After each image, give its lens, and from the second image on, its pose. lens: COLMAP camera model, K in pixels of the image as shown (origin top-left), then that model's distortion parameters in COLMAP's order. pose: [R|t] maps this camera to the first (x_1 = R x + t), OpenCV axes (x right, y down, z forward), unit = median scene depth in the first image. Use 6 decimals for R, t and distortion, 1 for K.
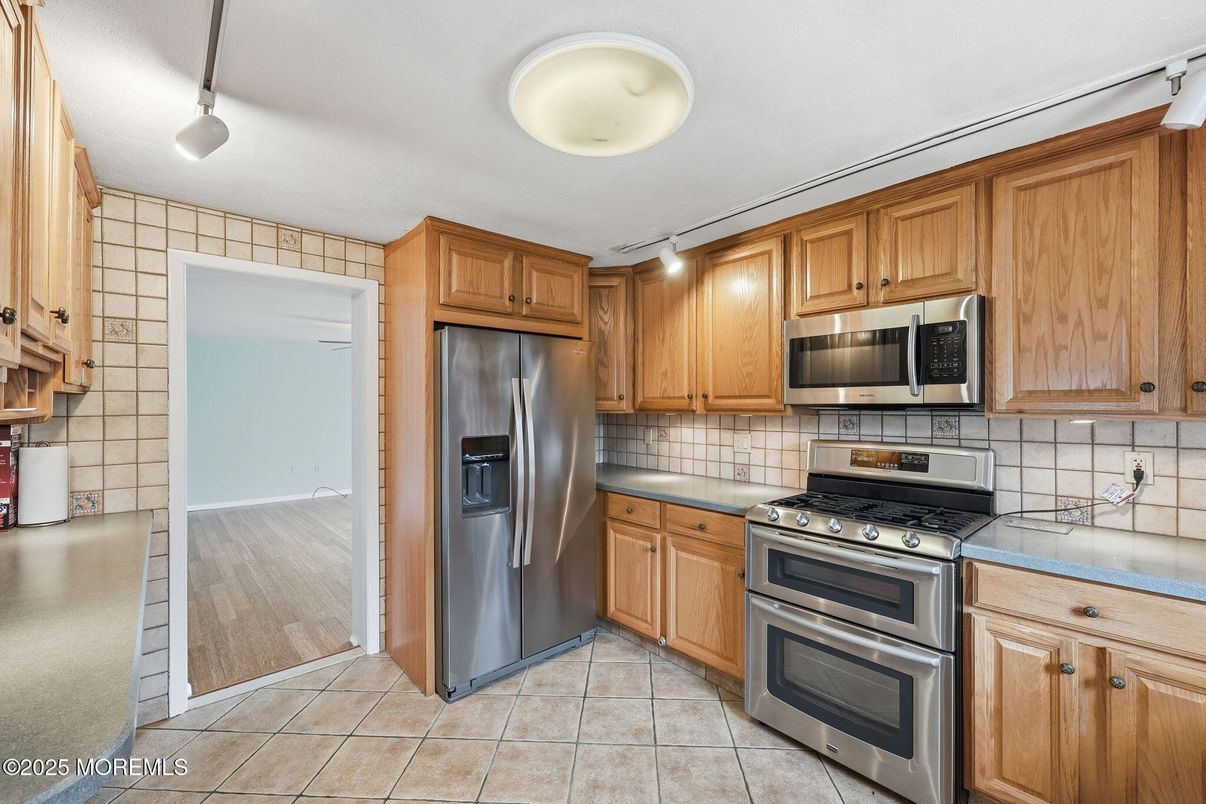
lens RADIAL K [[497.5, 0, 601.7], [0, 497.5, 404.9], [0, 0, 1]] dist [0.000740, 0.001379]
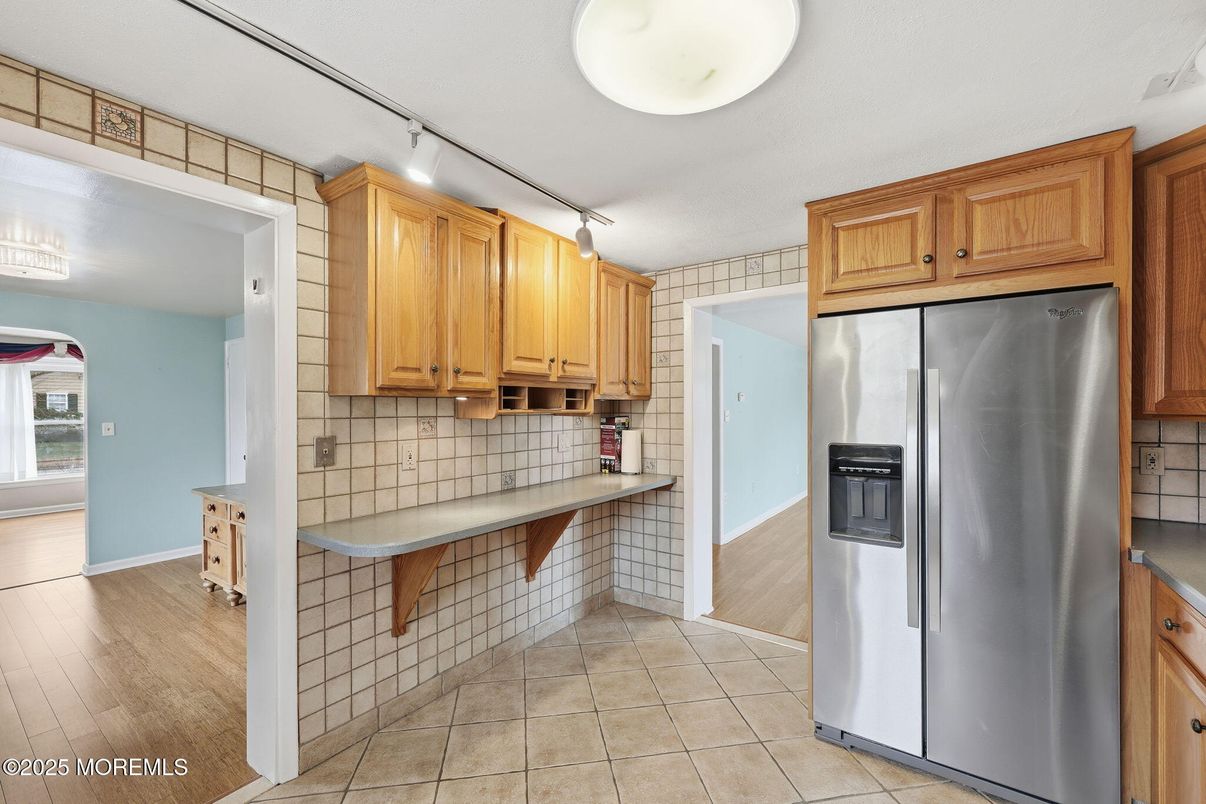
lens RADIAL K [[497.5, 0, 601.9], [0, 497.5, 406.5], [0, 0, 1]] dist [0.000740, 0.001379]
pose [[0.215409, 0.001083, -0.976523, 0.516908], [0.005270, 0.999984, 0.002272, -0.003909], [0.976510, -0.005636, 0.215400, 0.456212]]
